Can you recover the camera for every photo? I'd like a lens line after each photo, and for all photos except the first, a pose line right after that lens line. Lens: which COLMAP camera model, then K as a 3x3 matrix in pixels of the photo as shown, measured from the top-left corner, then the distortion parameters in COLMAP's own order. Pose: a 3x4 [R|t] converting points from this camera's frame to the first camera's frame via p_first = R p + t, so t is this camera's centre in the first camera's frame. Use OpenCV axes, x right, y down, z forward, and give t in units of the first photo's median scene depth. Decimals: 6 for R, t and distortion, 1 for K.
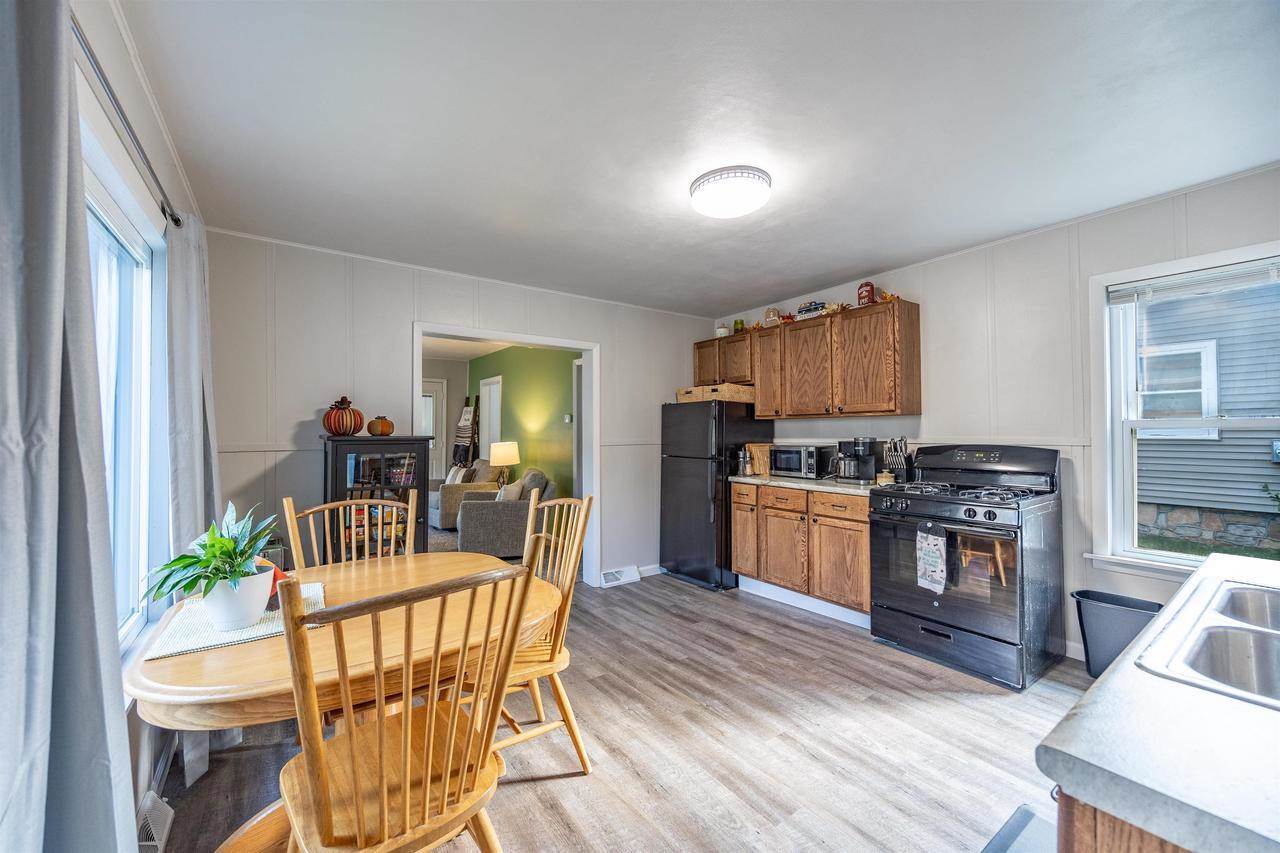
lens RADIAL K [[494.5, 0, 632.6], [0, 494.5, 423.3], [0, 0, 1]] dist [-0.000567, -0.000014]
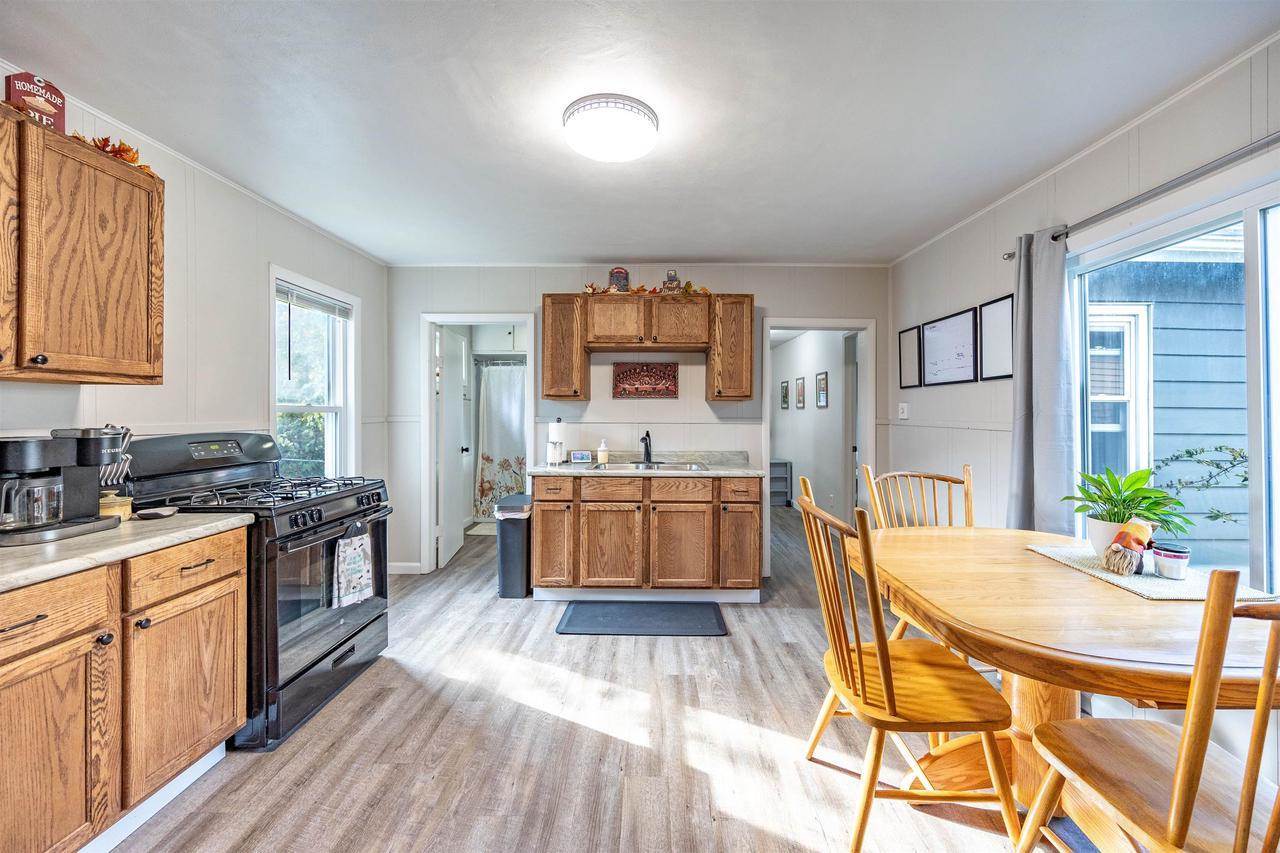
lens RADIAL K [[494.5, 0, 634.3], [0, 494.5, 415.4], [0, 0, 1]] dist [-0.000567, -0.000014]
pose [[-0.793475, 0.005996, 0.608574, -0.277519], [-0.000239, 0.999948, -0.010164, 0.026102], [-0.608603, -0.008210, -0.793432, 1.331964]]
